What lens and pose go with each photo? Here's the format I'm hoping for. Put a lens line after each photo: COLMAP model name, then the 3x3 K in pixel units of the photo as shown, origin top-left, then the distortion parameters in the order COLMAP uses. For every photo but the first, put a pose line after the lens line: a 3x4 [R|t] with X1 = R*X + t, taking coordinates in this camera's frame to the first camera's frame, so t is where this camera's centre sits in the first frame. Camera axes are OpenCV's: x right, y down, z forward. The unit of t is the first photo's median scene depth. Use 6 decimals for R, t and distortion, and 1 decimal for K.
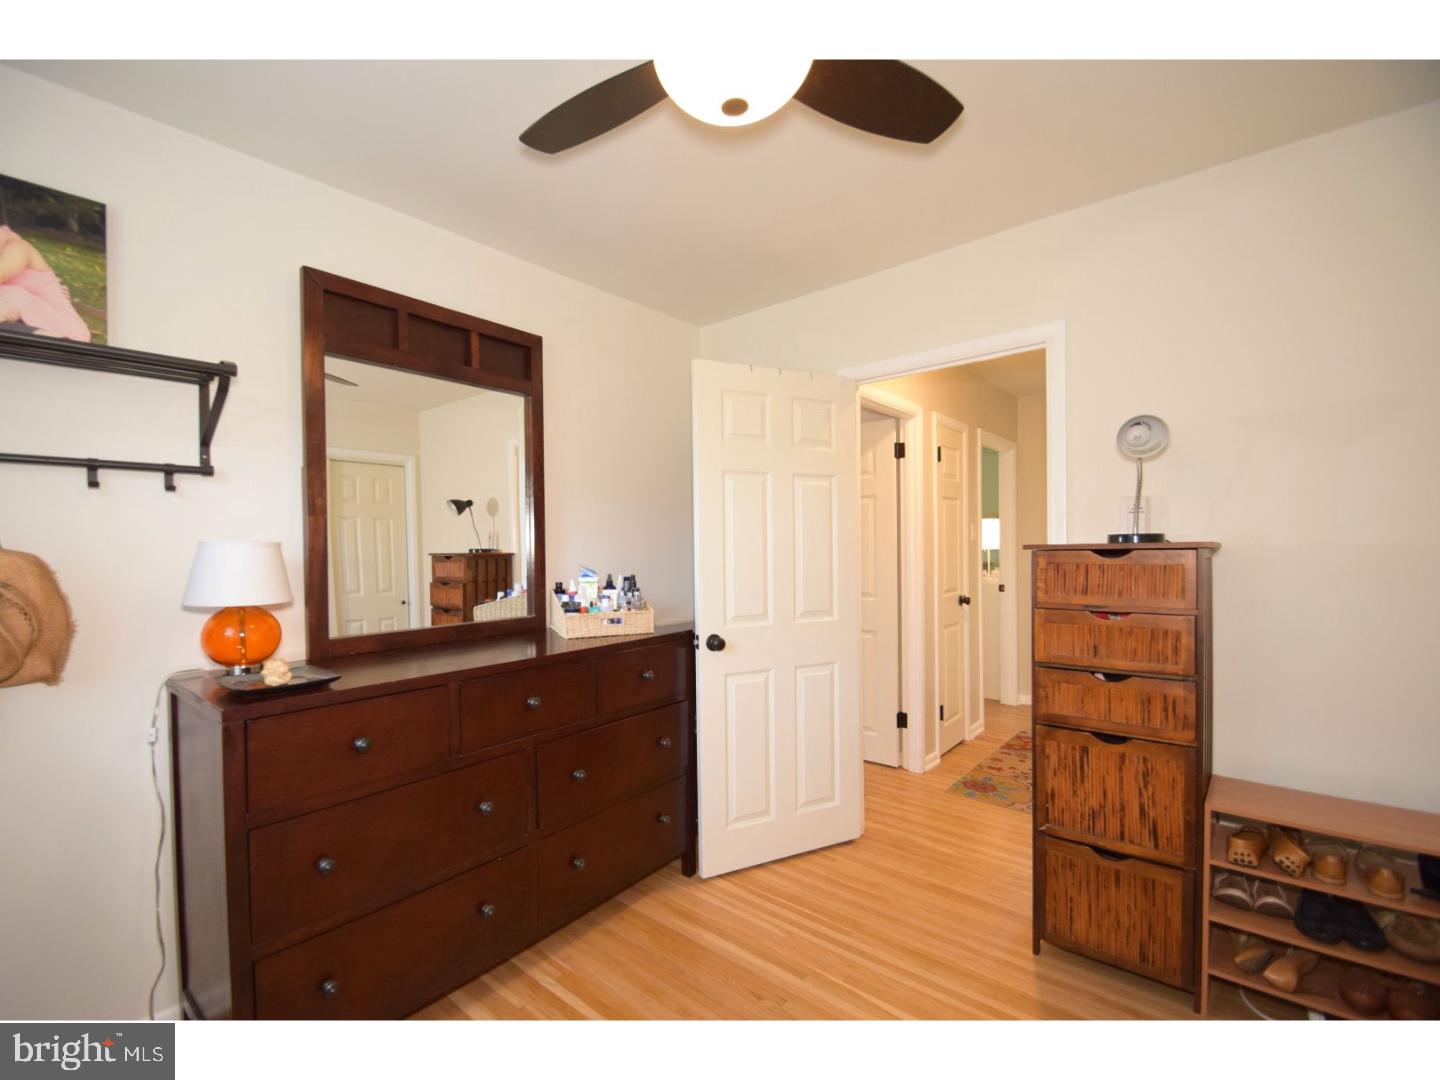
lens RADIAL K [[627.4, 0, 720.0], [0, 627.4, 540.0], [0, 0, 1]] dist [0.016916, -0.015389]
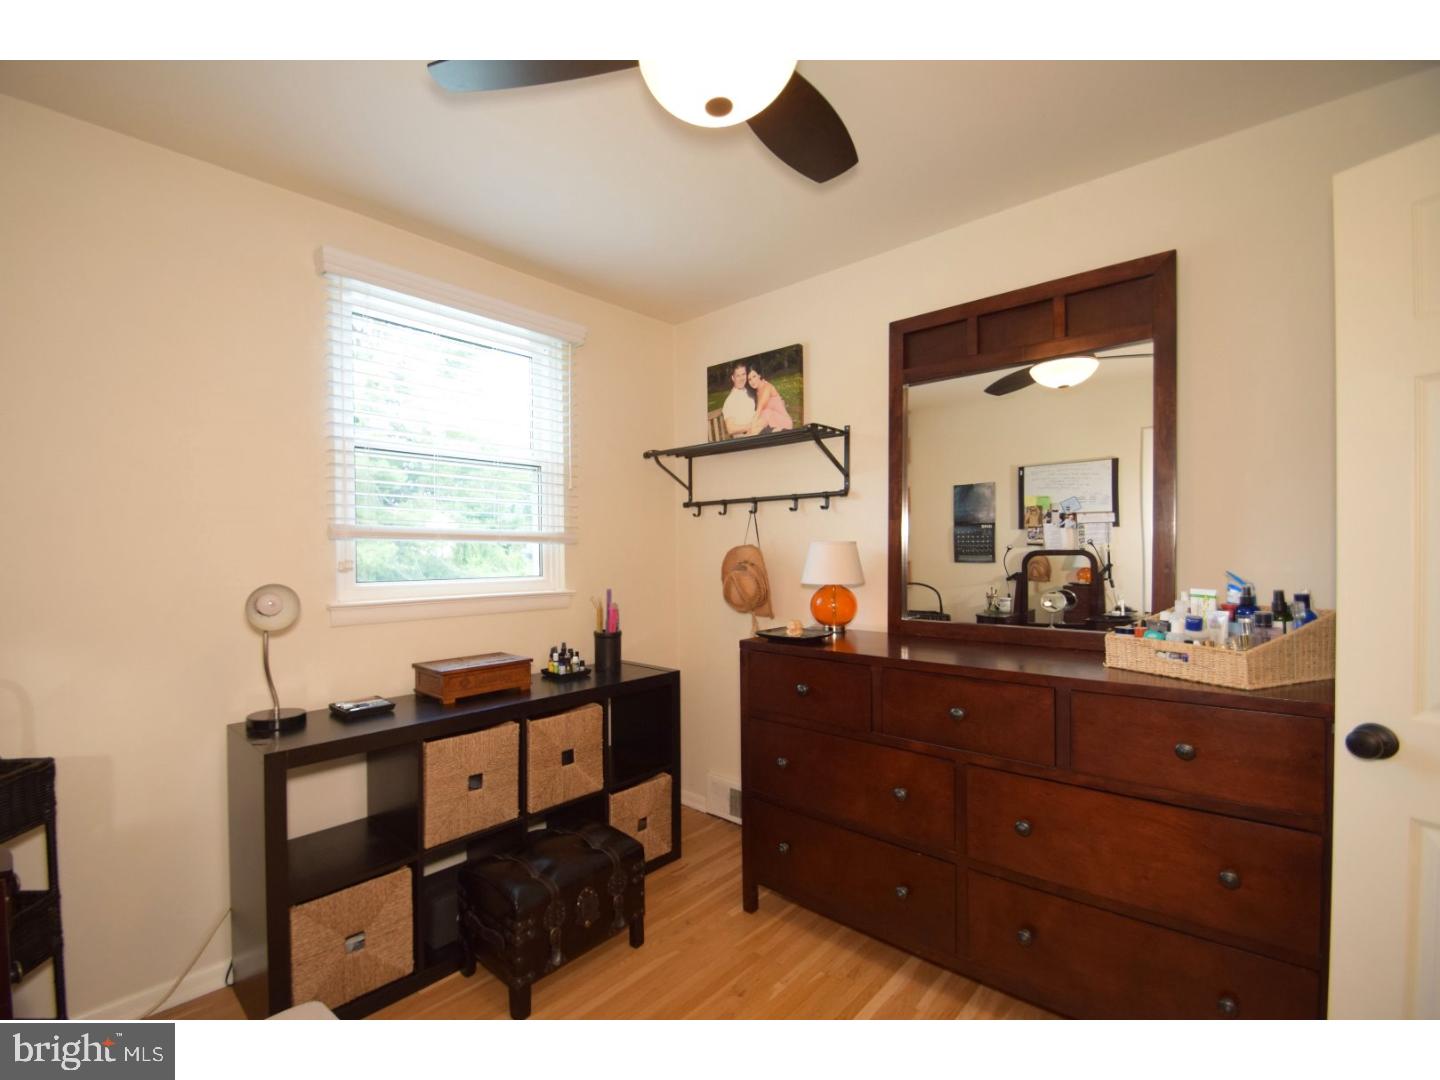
lens RADIAL K [[631.5, 0, 684.2], [0, 631.5, 558.3], [0, 0, 1]] dist [0.013092, -0.016111]
pose [[-0.053556, 0.020762, -0.998349, 0.649740], [0.014824, 0.999690, 0.019995, 0.007924], [0.998455, -0.013728, -0.053847, 0.654875]]
